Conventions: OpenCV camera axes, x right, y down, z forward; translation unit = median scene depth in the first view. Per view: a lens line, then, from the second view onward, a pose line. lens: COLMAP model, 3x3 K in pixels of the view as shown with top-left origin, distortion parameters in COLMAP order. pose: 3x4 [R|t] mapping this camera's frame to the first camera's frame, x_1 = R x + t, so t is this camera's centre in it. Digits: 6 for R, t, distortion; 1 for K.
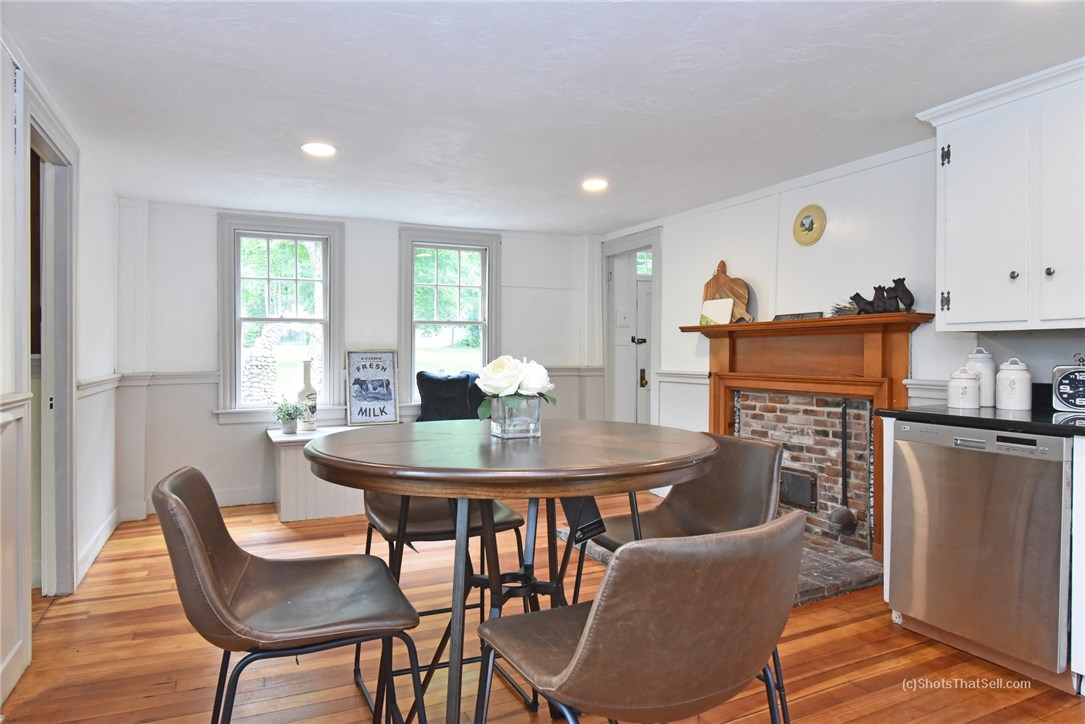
lens RADIAL K [[668.6, 0, 543.2], [0, 668.6, 357.2], [0, 0, 1]] dist [-0.009415, -0.003363]
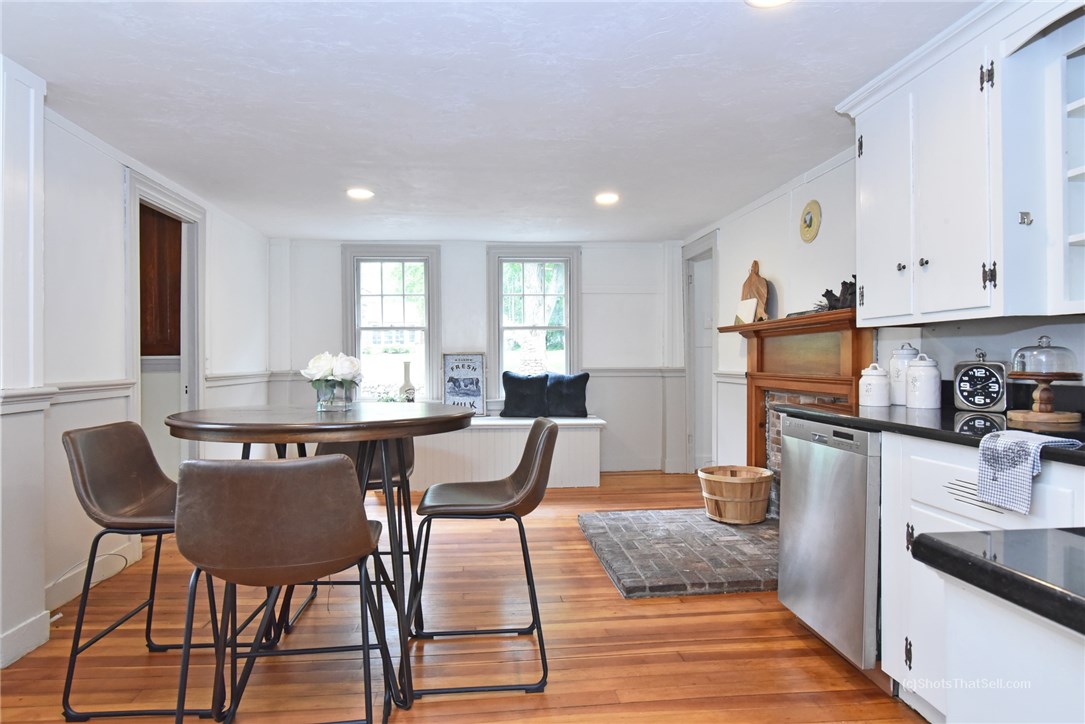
lens RADIAL K [[668.6, 0, 542.4], [0, 668.6, 363.5], [0, 0, 1]] dist [-0.009415, -0.003363]
pose [[0.935645, -0.000800, -0.352940, 0.321576], [0.001213, 0.999999, 0.000950, 0.008143], [0.352939, -0.001317, 0.935645, -0.047927]]
